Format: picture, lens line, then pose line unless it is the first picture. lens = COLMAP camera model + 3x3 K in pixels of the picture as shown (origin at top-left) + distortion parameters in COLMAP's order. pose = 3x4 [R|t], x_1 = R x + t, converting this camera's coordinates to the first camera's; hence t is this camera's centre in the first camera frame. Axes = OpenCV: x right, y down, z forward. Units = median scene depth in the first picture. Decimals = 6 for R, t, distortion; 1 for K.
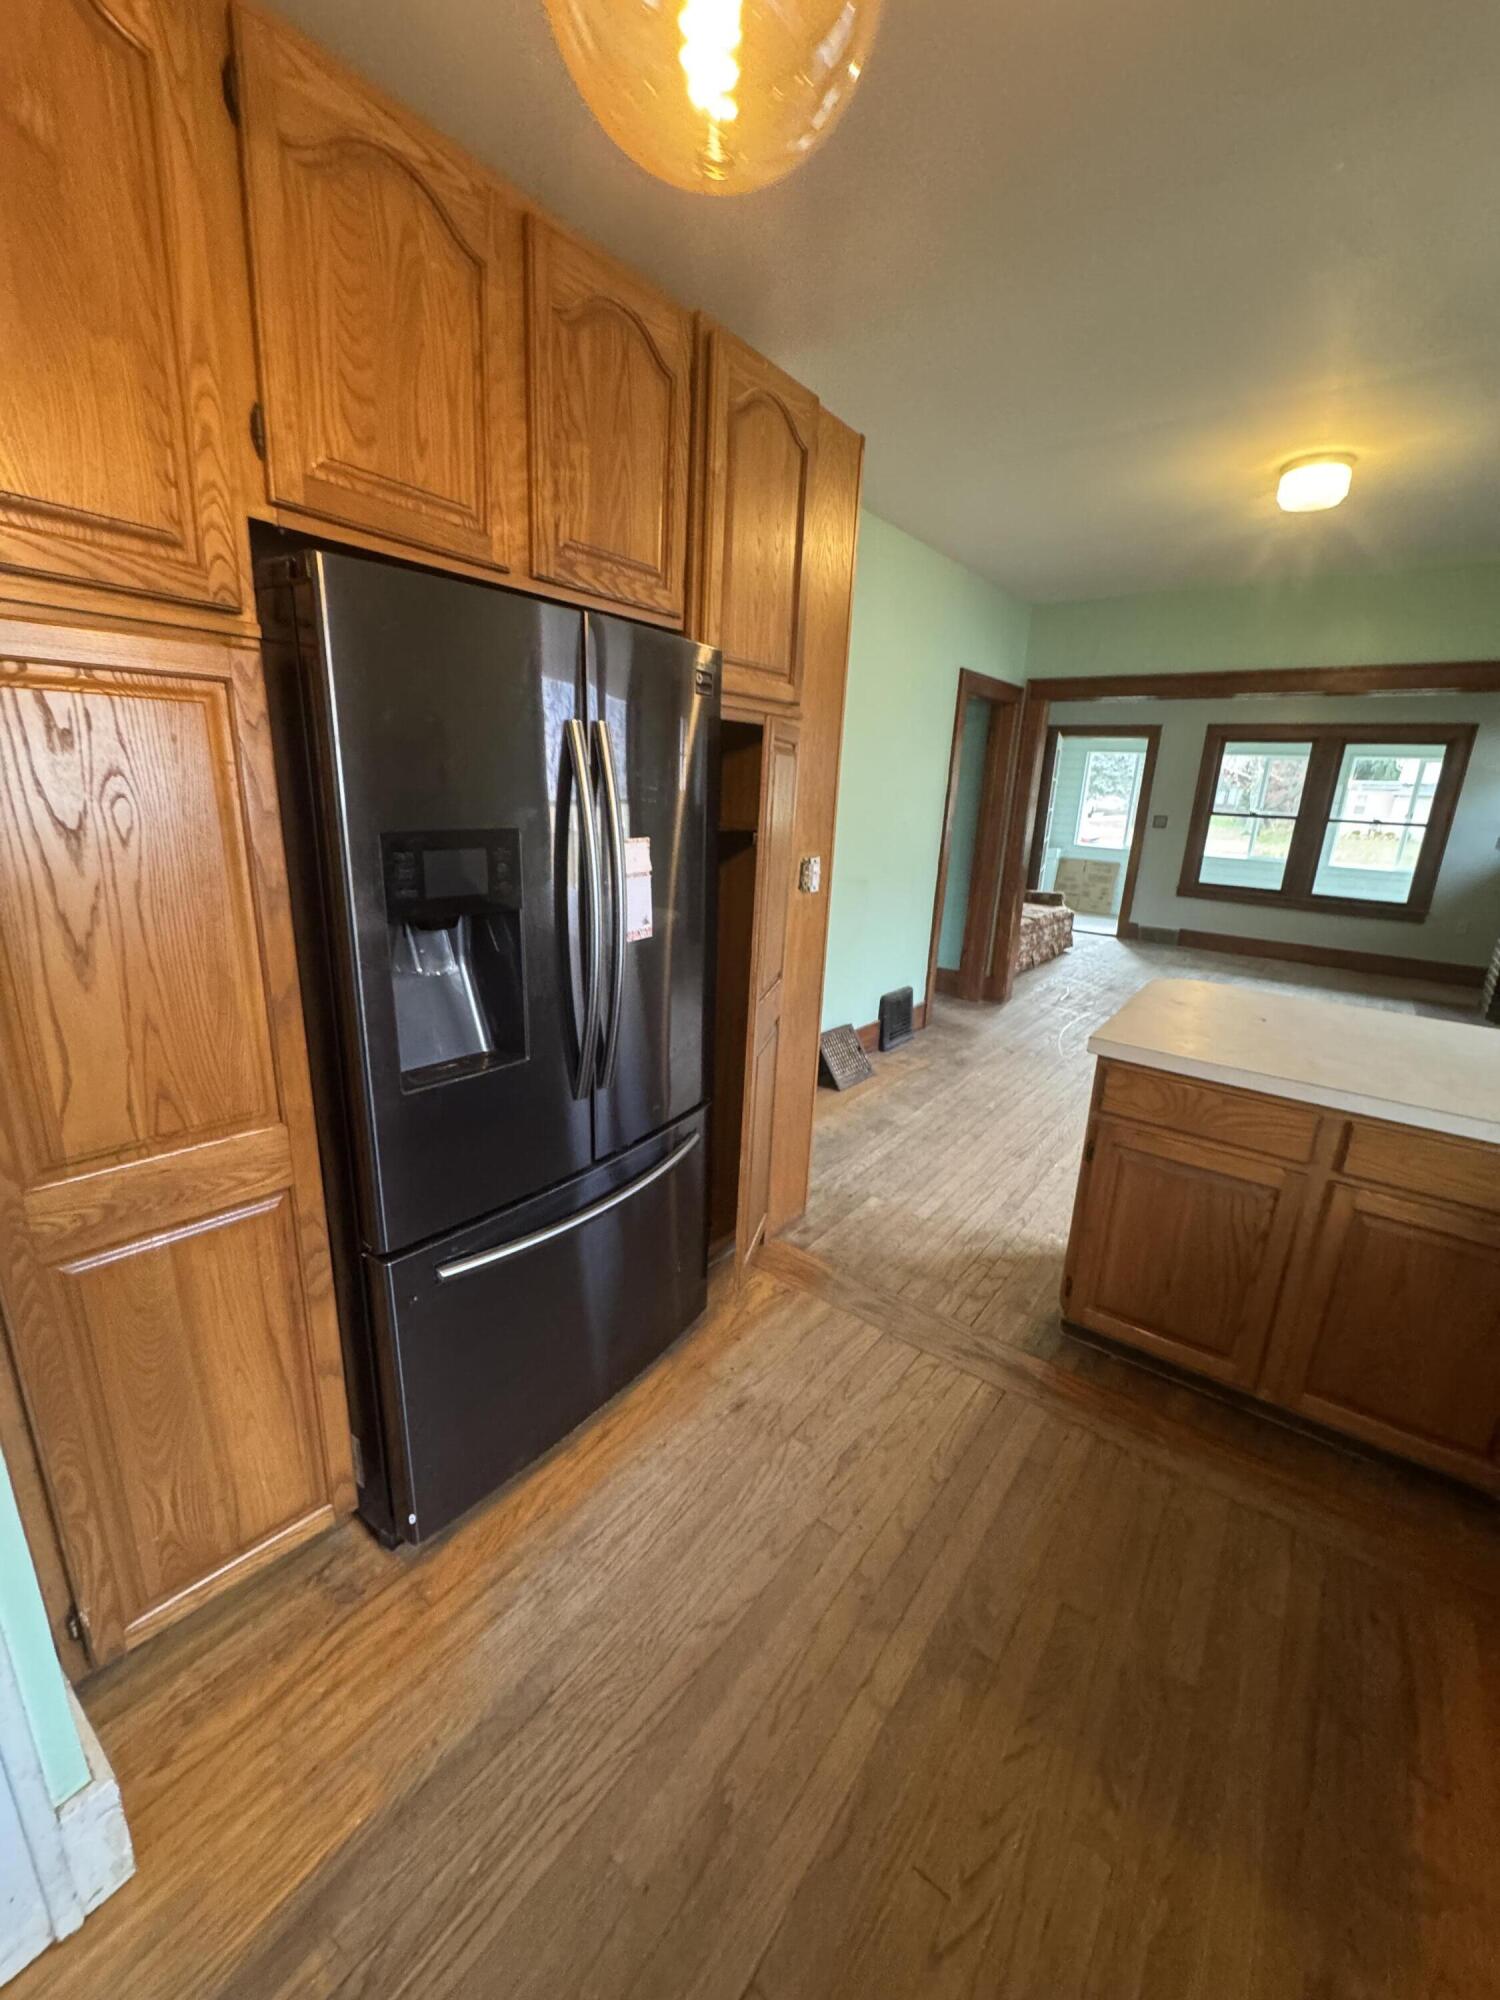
lens RADIAL K [[797.2, 0, 756.2], [0, 797.2, 999.6], [0, 0, 1]] dist [-0.004250, -0.000005]
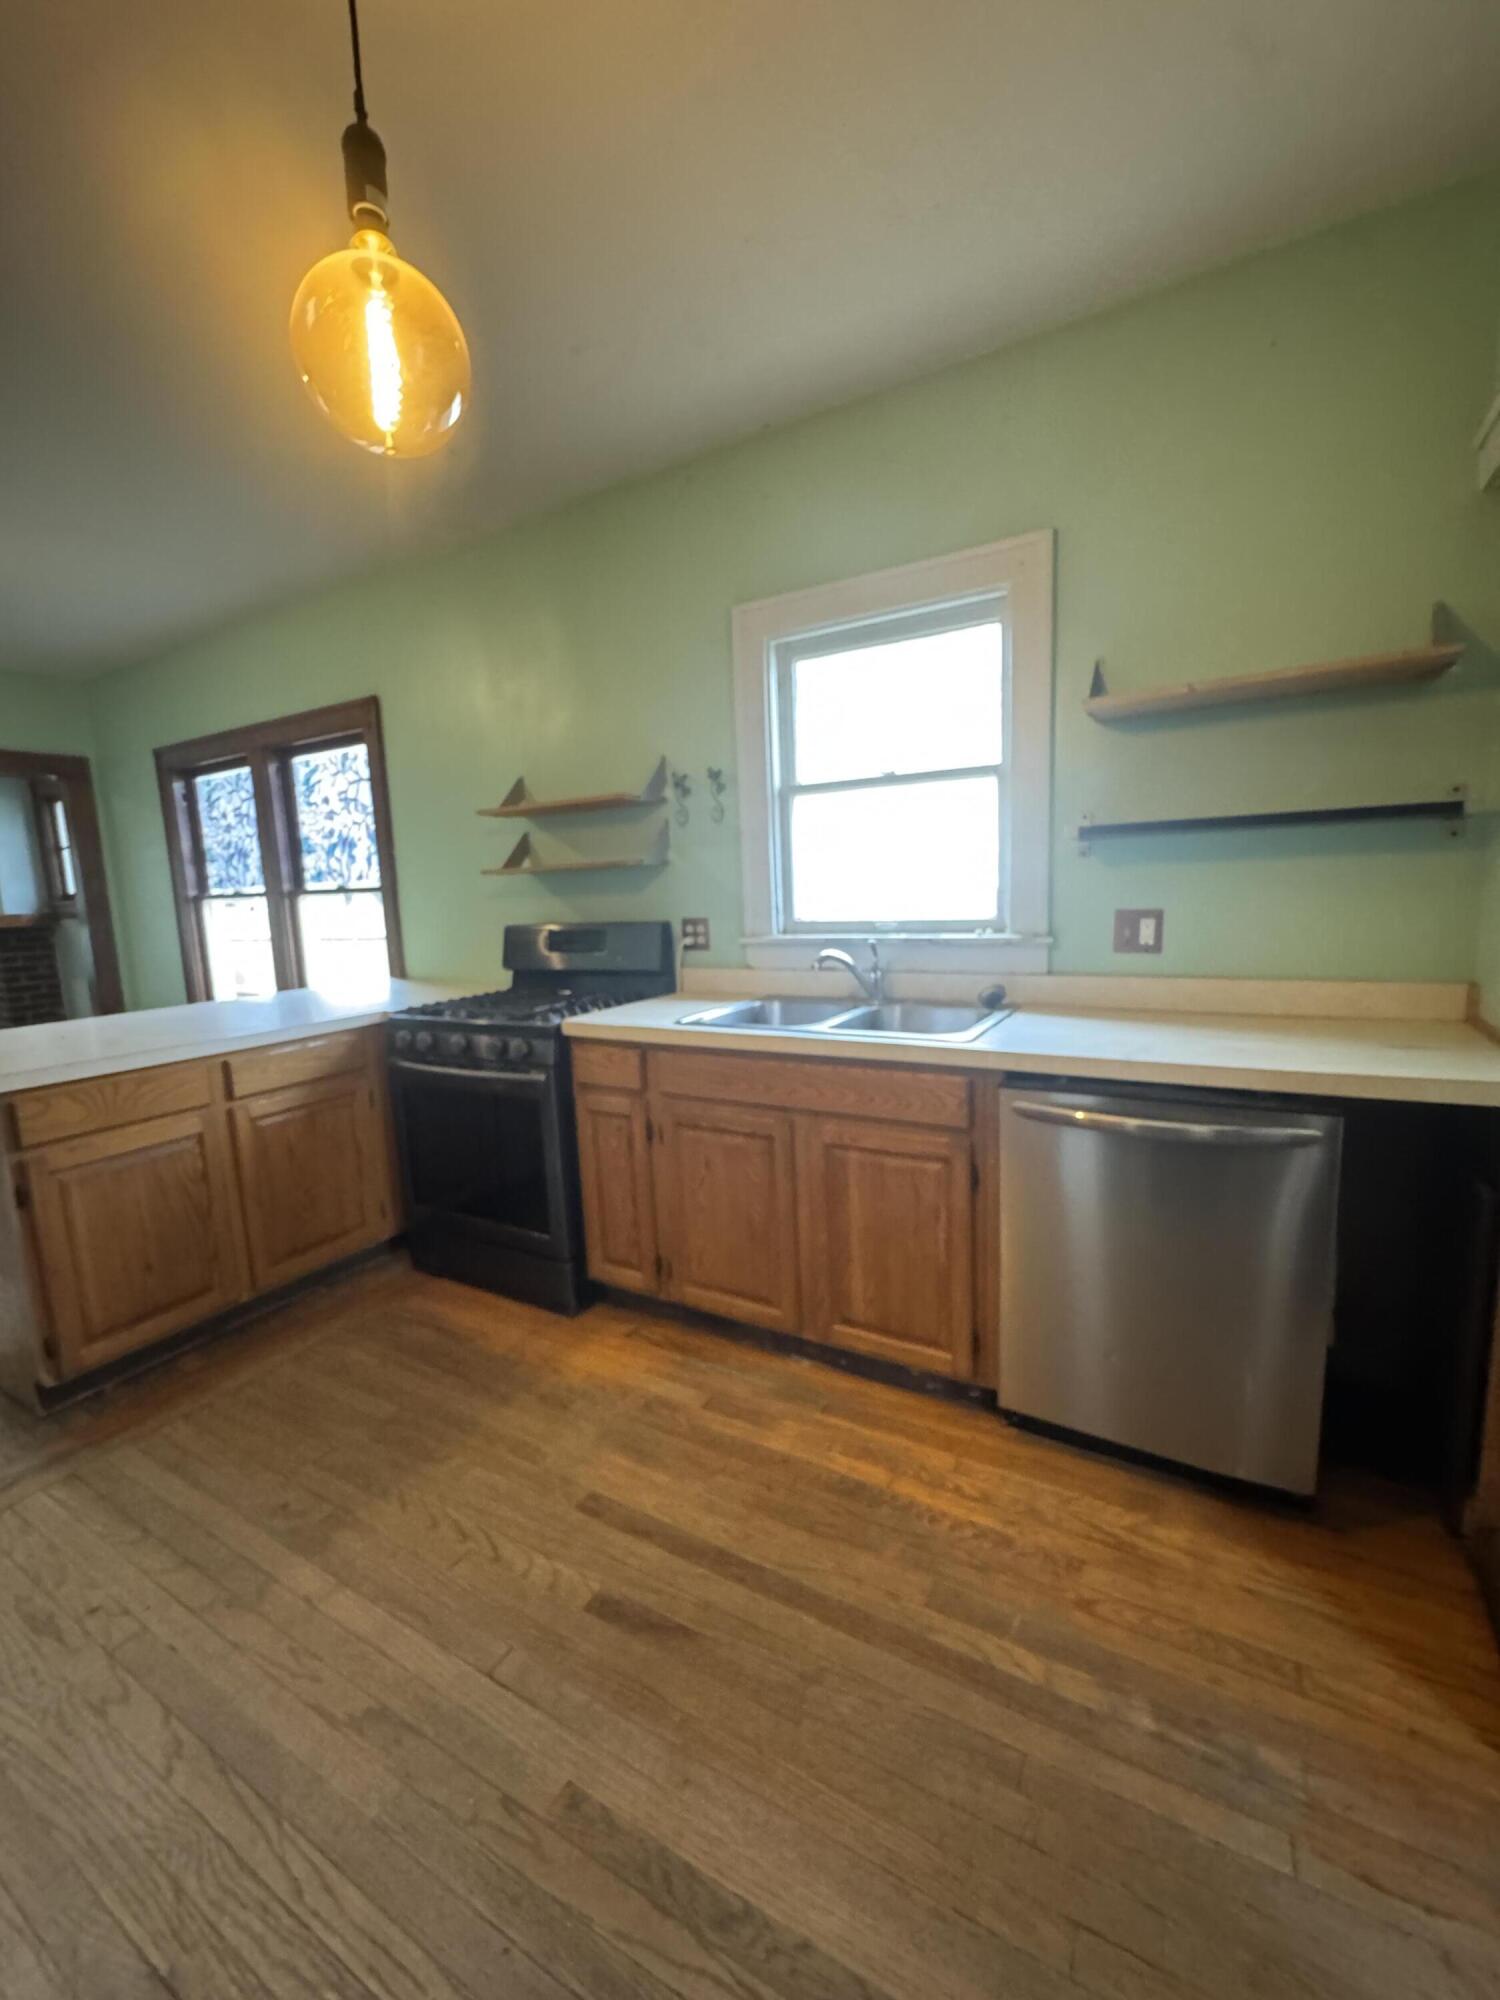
lens RADIAL K [[804.8, 0, 750.0], [0, 804.8, 1000.0], [0, 0, 1]] dist [-0.006823, -0.000165]
pose [[-0.114571, -0.180306, 0.976915, -0.528801], [0.296543, 0.932347, 0.206859, 0.030171], [-0.948122, 0.313398, -0.053351, 0.144226]]
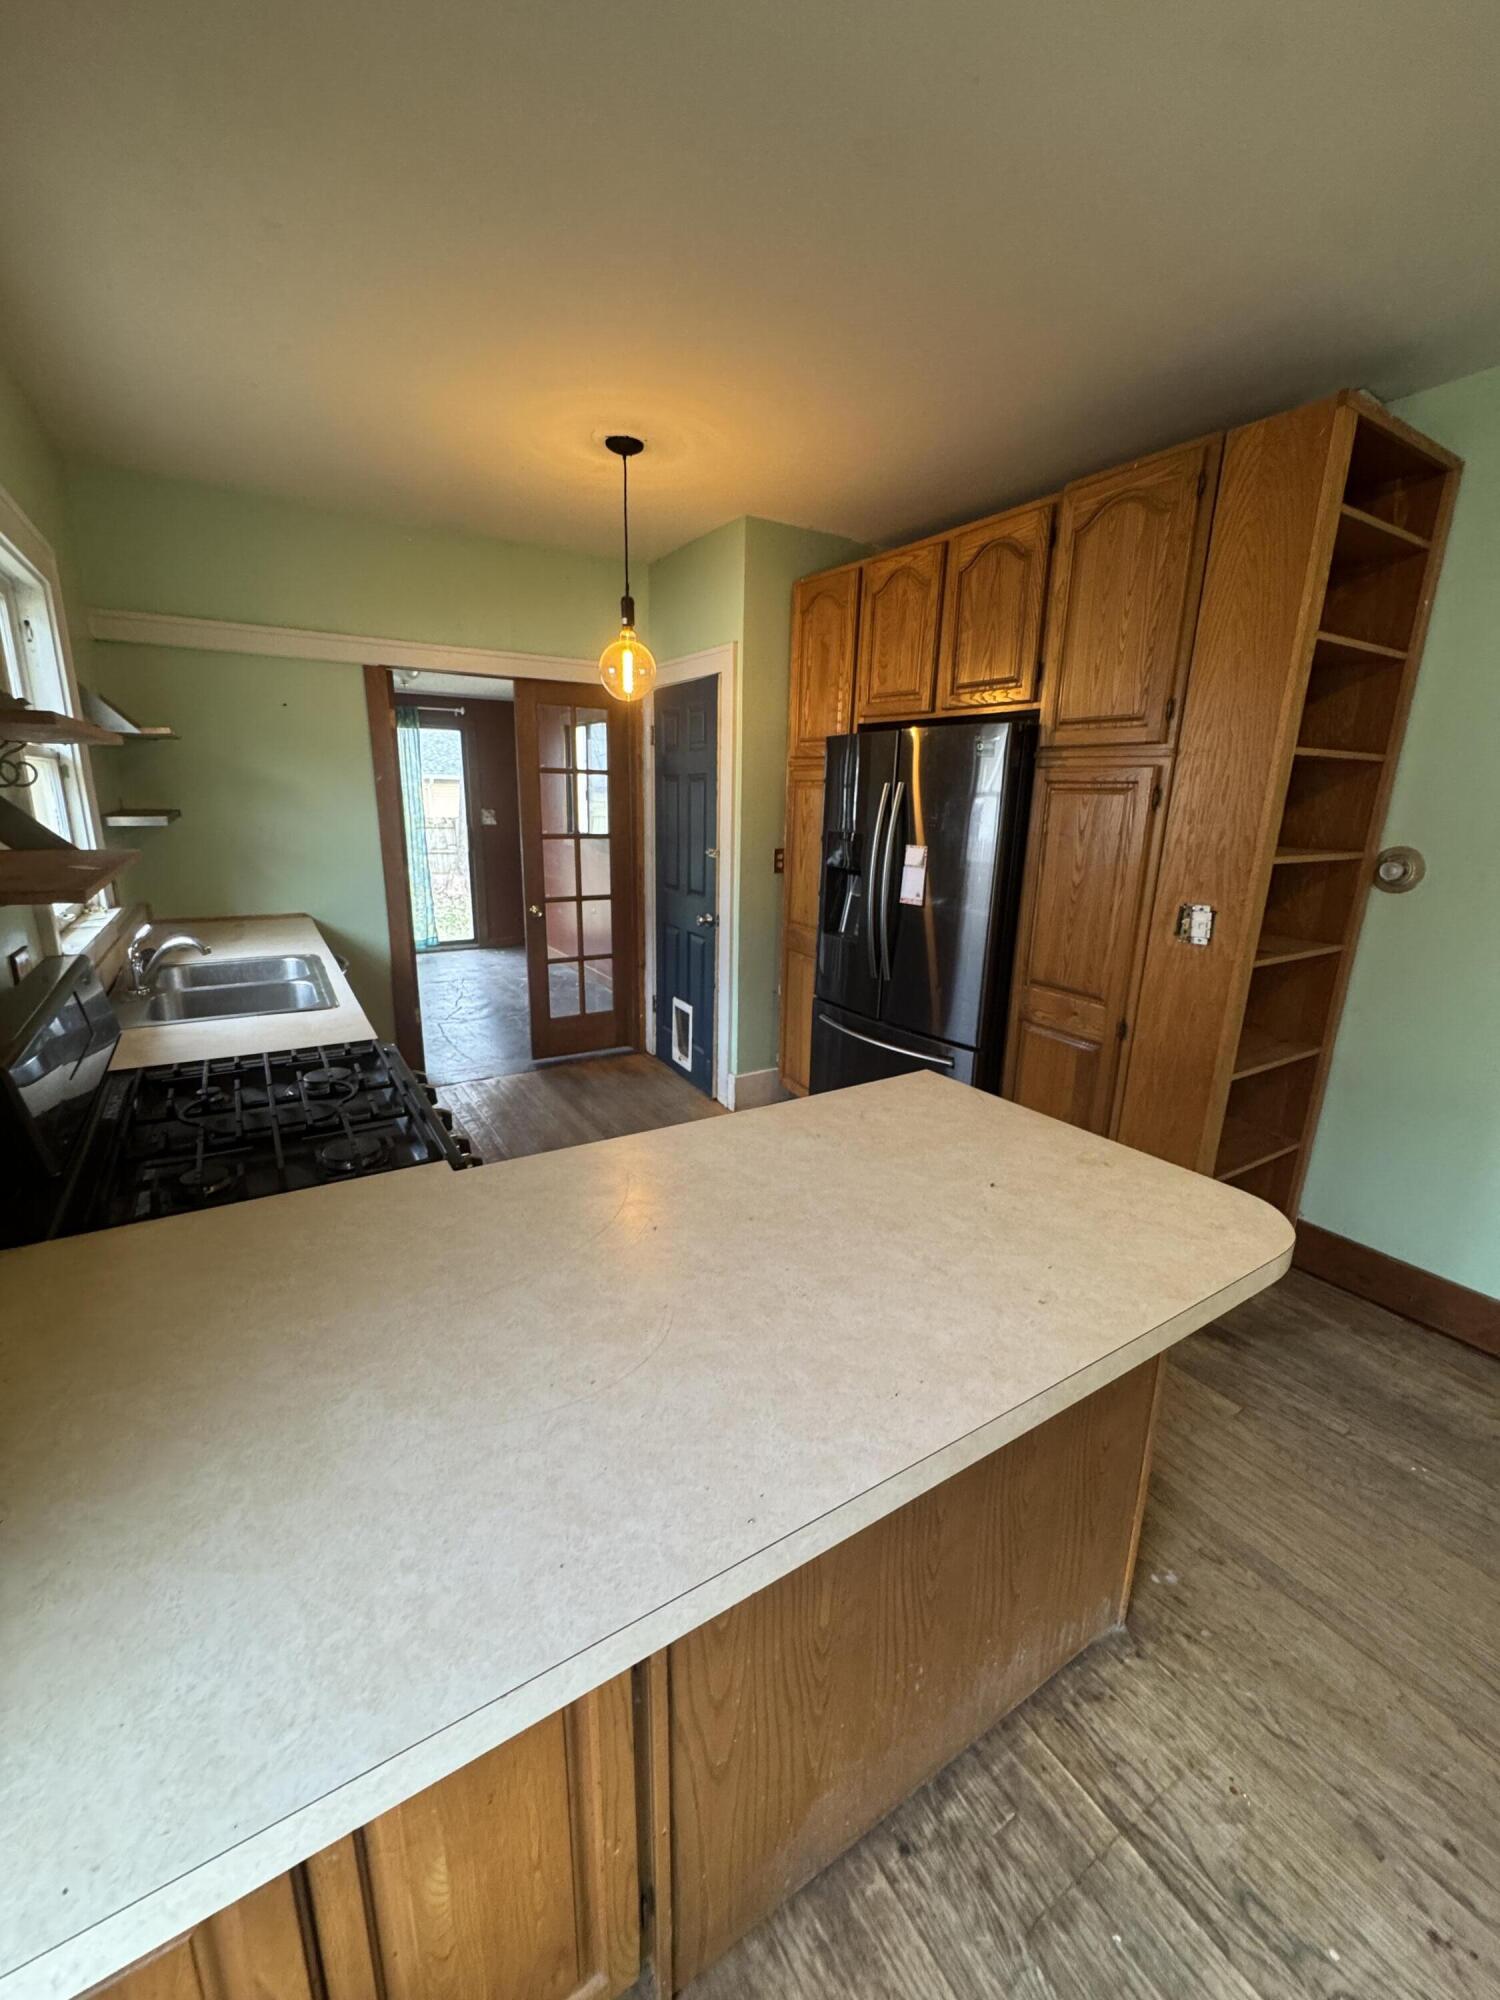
lens RADIAL K [[804.8, 0, 750.0], [0, 804.8, 1000.0], [0, 0, 1]] dist [-0.006823, -0.000165]
pose [[-0.359005, 0.176664, -0.916463, 1.206009], [-0.287945, 0.913060, 0.288805, -0.215288], [0.887808, 0.367574, -0.276924, 0.933135]]
